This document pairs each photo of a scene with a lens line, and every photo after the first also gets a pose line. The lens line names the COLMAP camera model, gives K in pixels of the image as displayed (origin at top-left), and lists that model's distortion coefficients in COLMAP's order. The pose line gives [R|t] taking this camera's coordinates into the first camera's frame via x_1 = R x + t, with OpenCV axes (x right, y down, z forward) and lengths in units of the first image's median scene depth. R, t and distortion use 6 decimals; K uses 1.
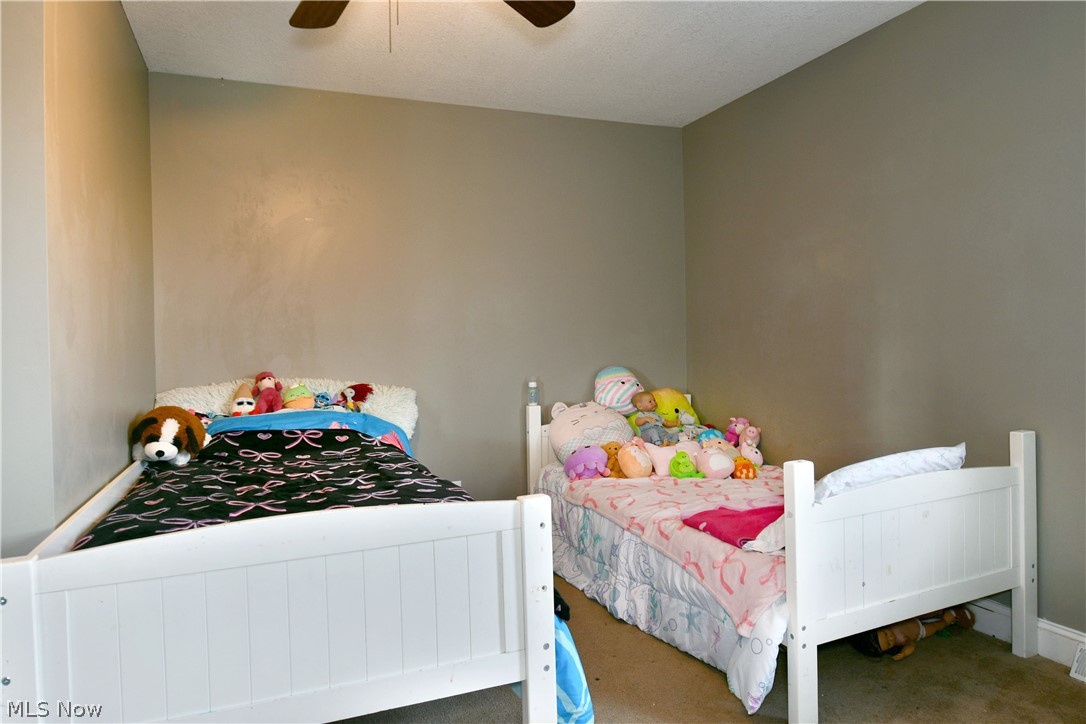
lens RADIAL K [[658.1, 0, 538.7], [0, 658.1, 358.2], [0, 0, 1]] dist [-0.014354, -0.005182]
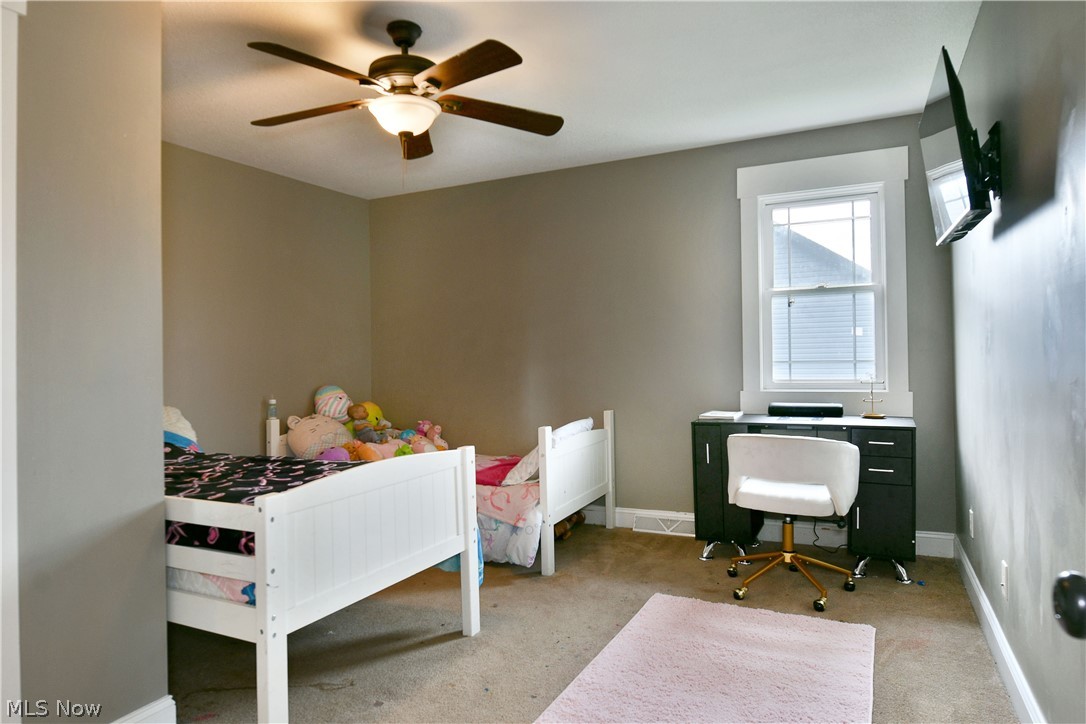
lens RADIAL K [[658.1, 0, 538.7], [0, 658.1, 358.2], [0, 0, 1]] dist [-0.014354, -0.005182]
pose [[0.745965, 0.011747, 0.665882, -0.460008], [0.018437, 0.999097, -0.038279, 0.017373], [-0.665730, 0.040831, 0.745074, -0.210549]]
